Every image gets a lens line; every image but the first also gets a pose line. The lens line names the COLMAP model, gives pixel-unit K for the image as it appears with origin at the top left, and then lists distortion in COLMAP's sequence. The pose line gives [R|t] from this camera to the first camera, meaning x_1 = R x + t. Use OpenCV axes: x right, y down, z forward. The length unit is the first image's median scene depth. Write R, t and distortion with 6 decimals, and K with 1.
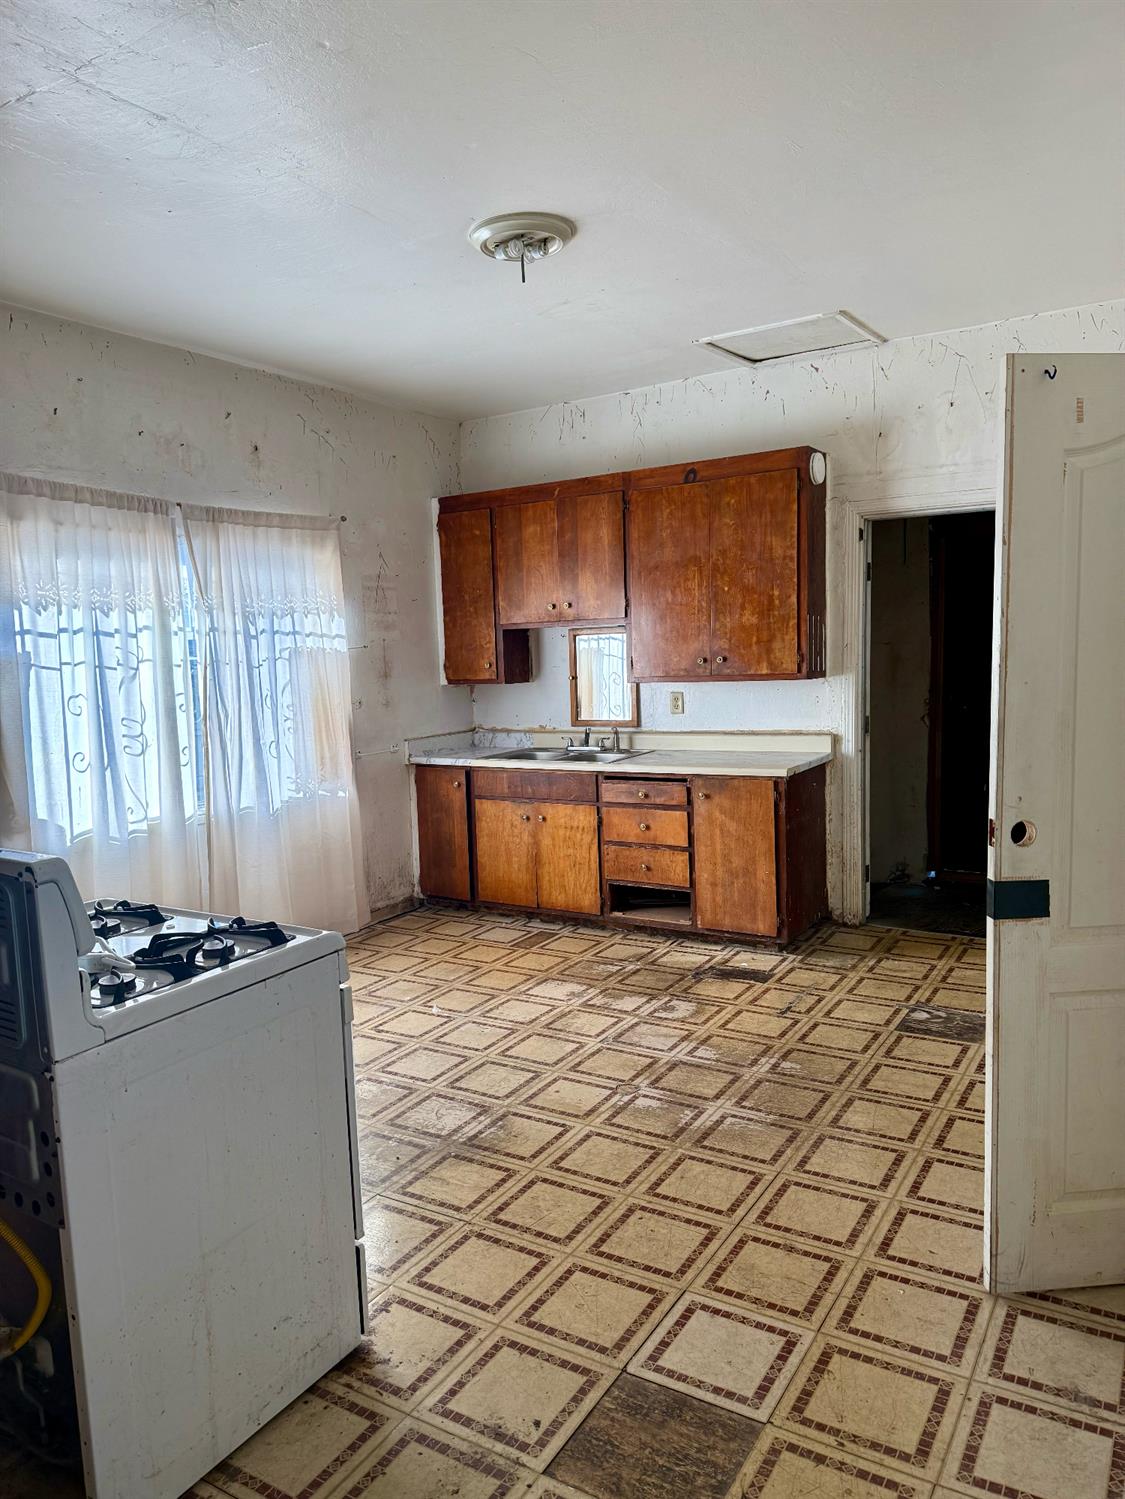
lens RADIAL K [[1060.8, 0, 563.4], [0, 1060.8, 747.3], [0, 0, 1]] dist [0.027726, -0.008356]
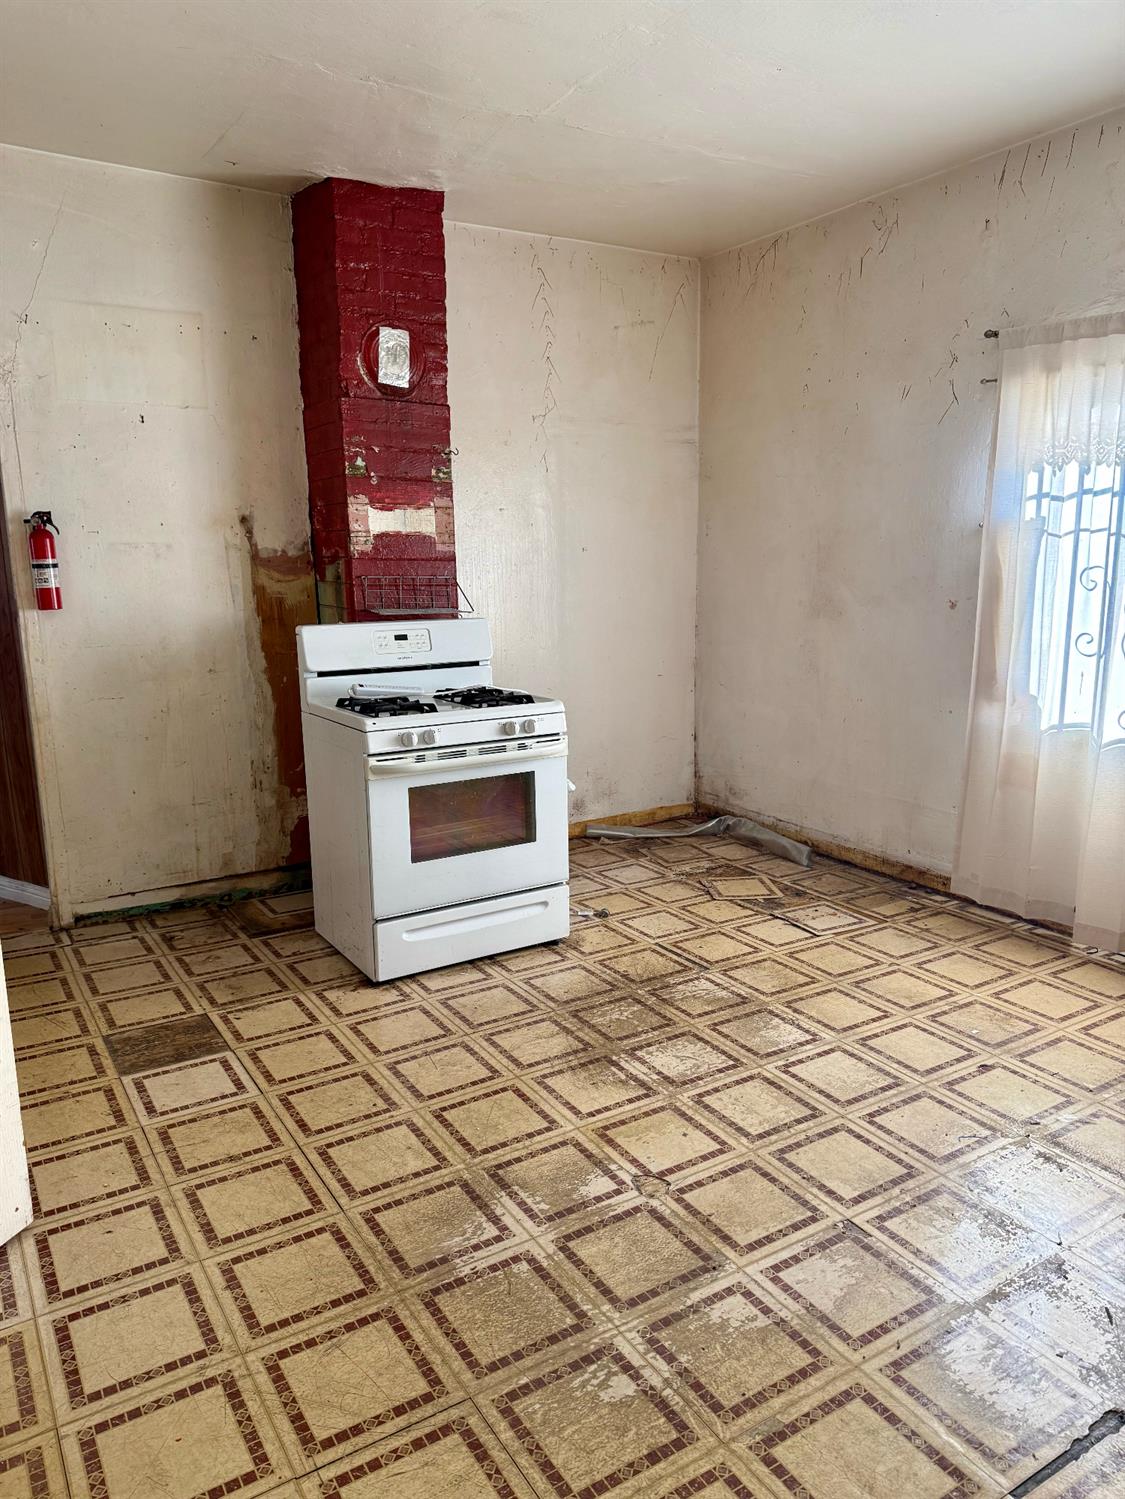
lens RADIAL K [[1060.8, 0, 564.1], [0, 1060.8, 757.0], [0, 0, 1]] dist [0.027726, -0.008356]
pose [[-0.439593, 0.224555, -0.869674, 0.656480], [-0.065484, 0.957655, 0.280372, -0.145346], [0.895807, 0.180200, -0.406274, 1.233813]]
